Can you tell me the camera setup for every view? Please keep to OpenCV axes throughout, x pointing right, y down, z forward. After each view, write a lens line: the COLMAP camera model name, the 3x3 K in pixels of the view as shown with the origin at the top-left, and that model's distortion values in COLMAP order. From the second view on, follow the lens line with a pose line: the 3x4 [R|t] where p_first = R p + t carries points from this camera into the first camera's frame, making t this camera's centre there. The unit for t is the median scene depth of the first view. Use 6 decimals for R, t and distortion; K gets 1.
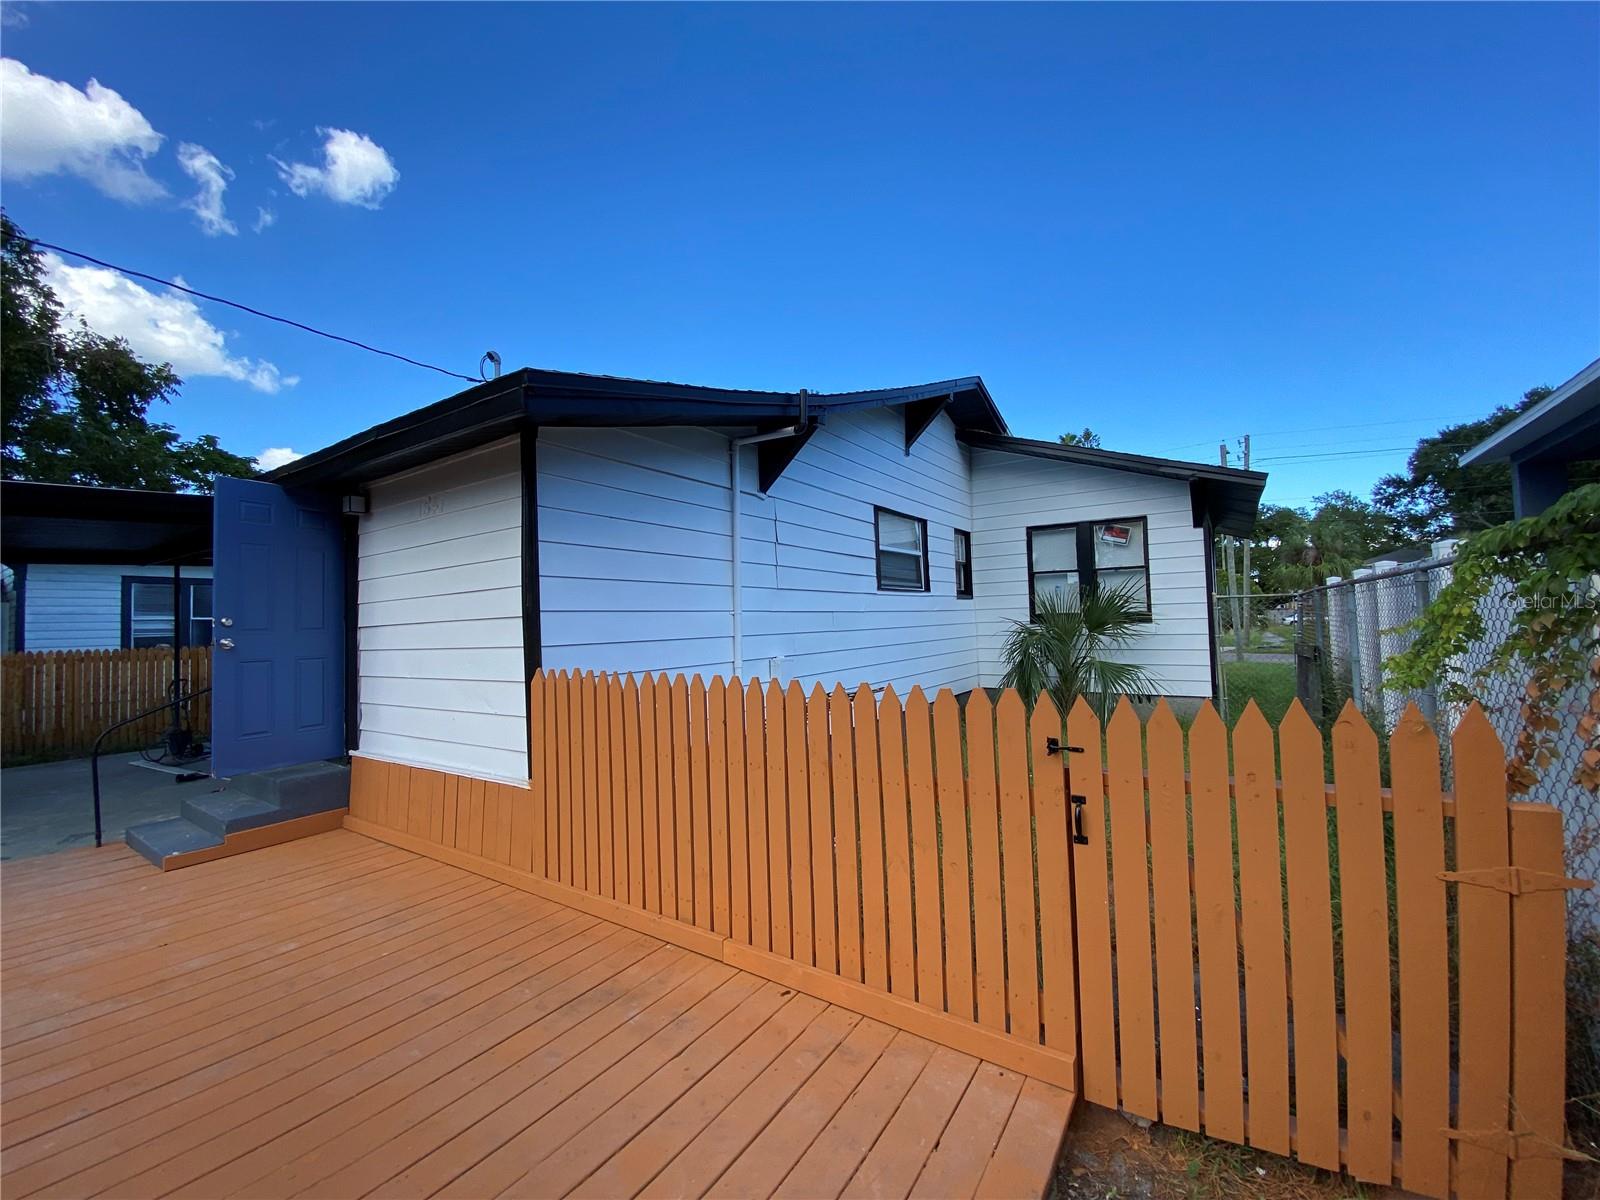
lens RADIAL K [[646.4, 0, 807.5], [0, 646.4, 597.2], [0, 0, 1]] dist [0.000133, -0.012140]
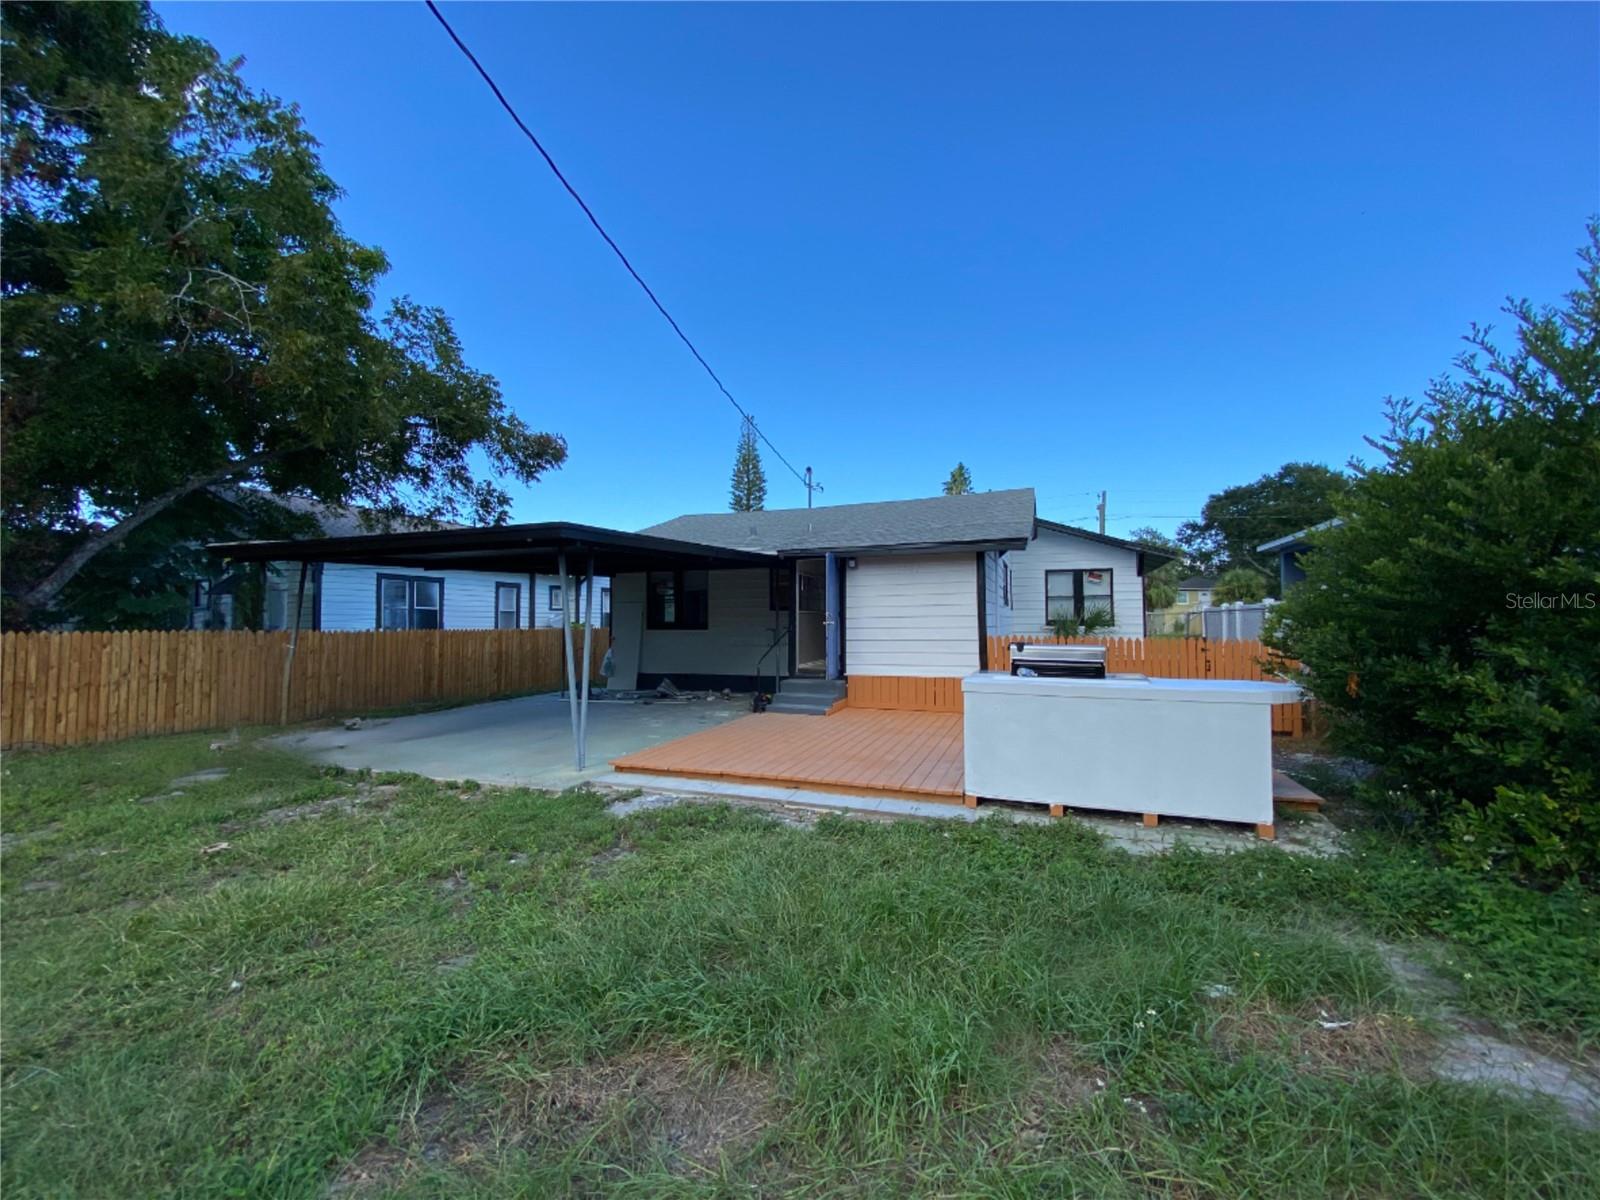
lens RADIAL K [[652.0, 0, 790.4], [0, 652.0, 599.2], [0, 0, 1]] dist [0.001746, -0.008798]
pose [[0.977629, 0.030171, 0.208161, -0.712567], [-0.030066, 0.999541, -0.003672, -0.002016], [-0.208176, -0.002669, 0.978088, -0.597938]]
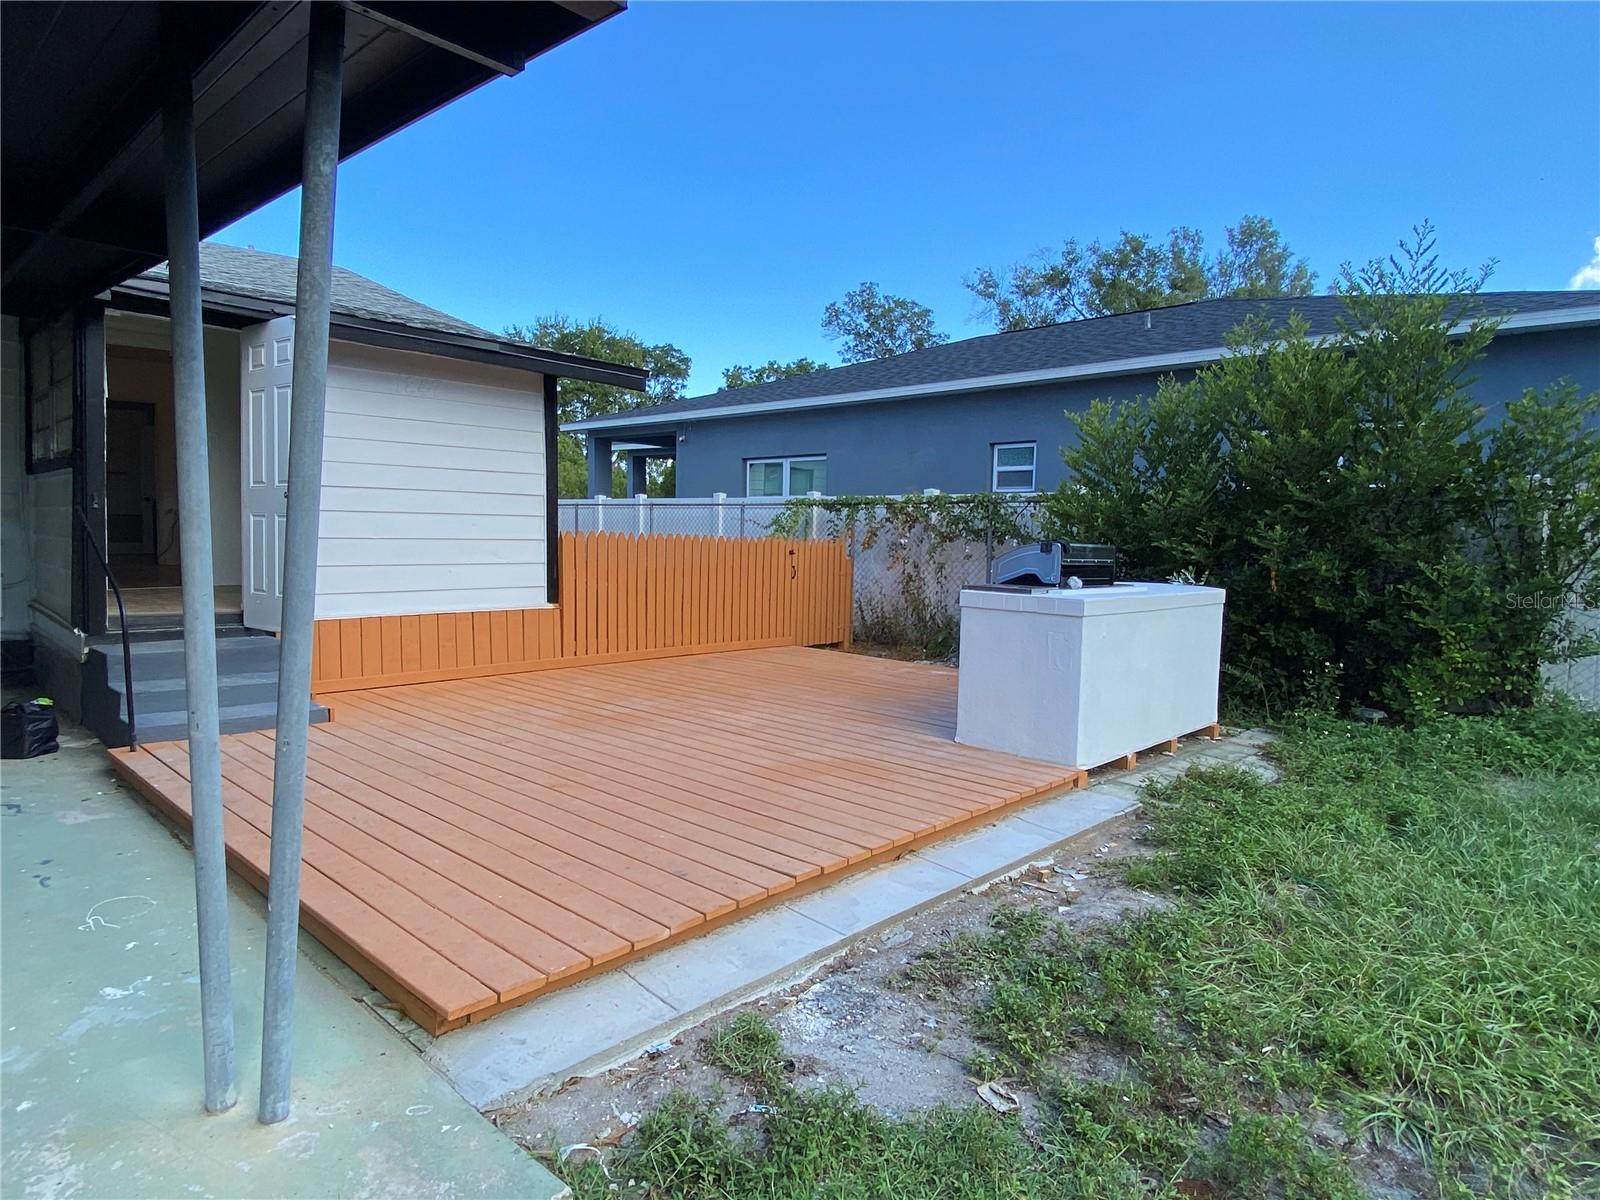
lens RADIAL K [[903.6, 0, 800.0], [0, 903.6, 600.0], [0, 0, 1]] dist [0.039407, -0.040997]
pose [[0.166568, -0.037037, 0.985334, -0.975550], [-0.065684, 0.996658, 0.048566, 0.052644], [-0.983840, -0.072810, 0.163578, 0.024010]]
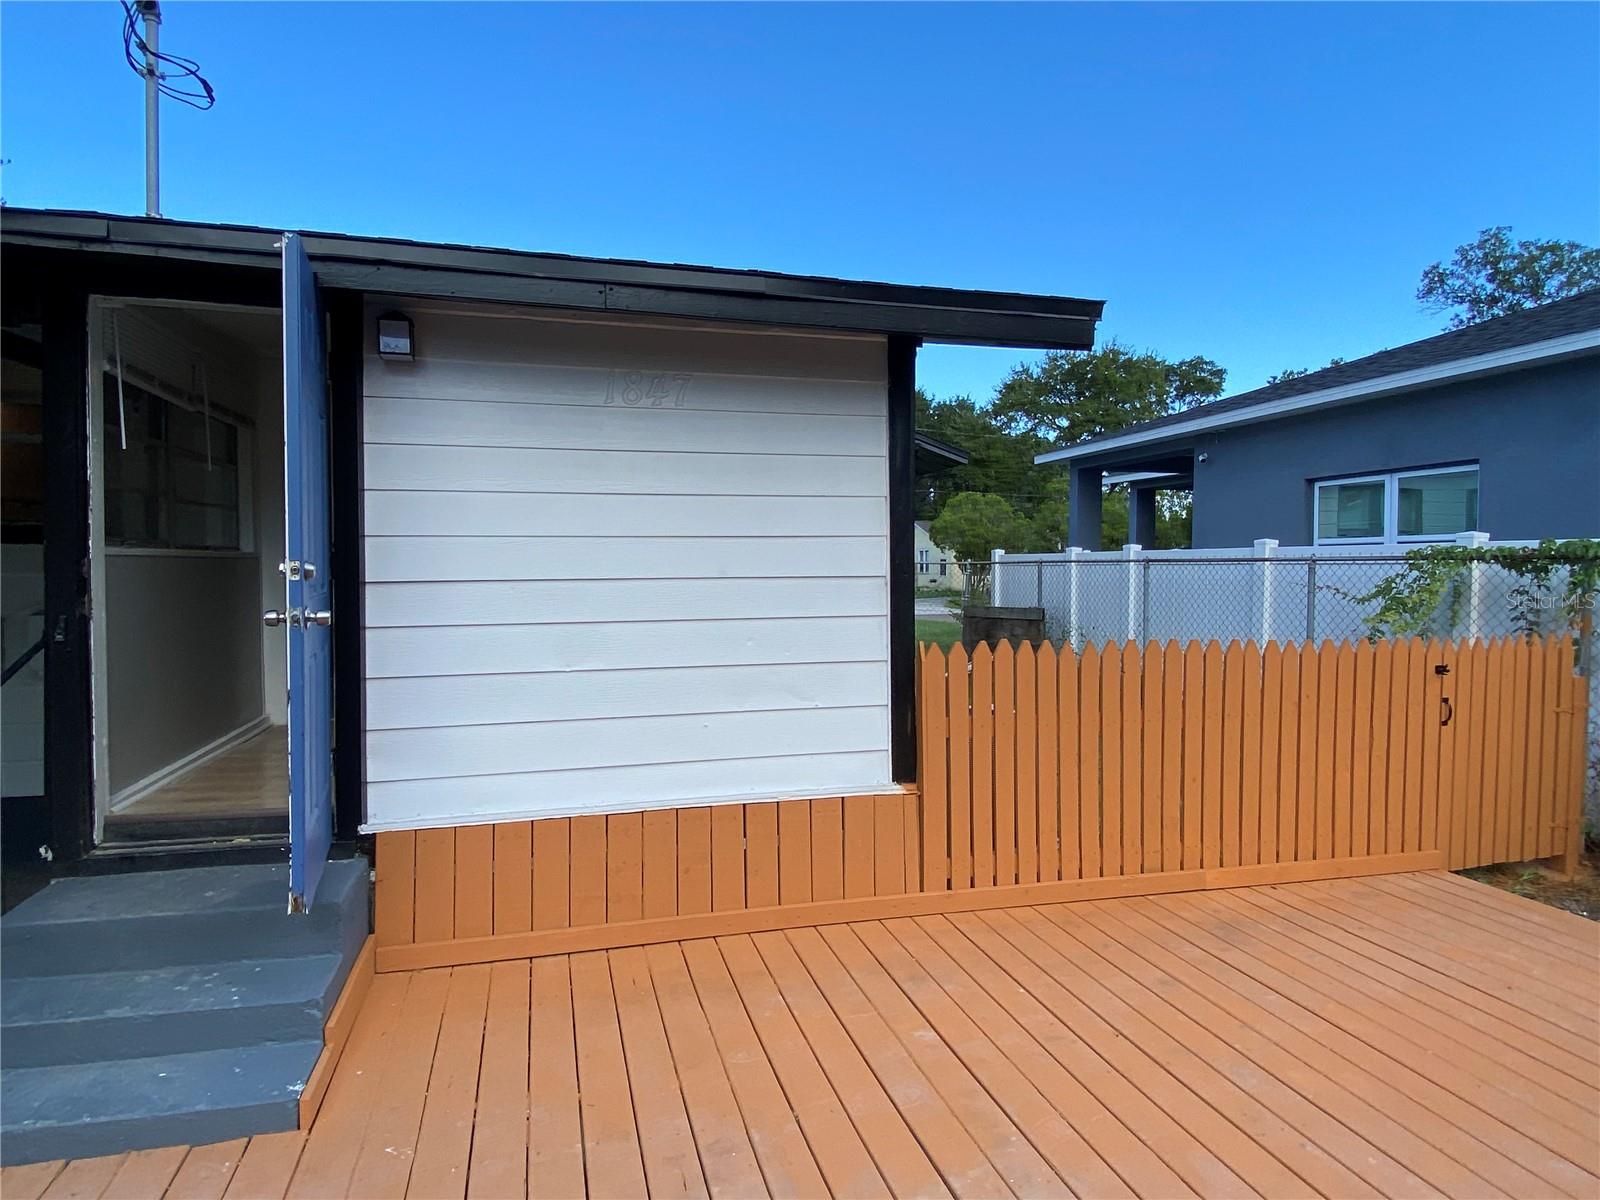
lens RADIAL K [[903.6, 0, 800.0], [0, 903.6, 600.0], [0, 0, 1]] dist [0.039407, -0.040997]
pose [[0.663910, 0.003868, 0.747803, -0.530374], [-0.049526, 0.998019, 0.038807, 0.008649], [-0.746171, -0.062800, 0.662786, 0.146235]]
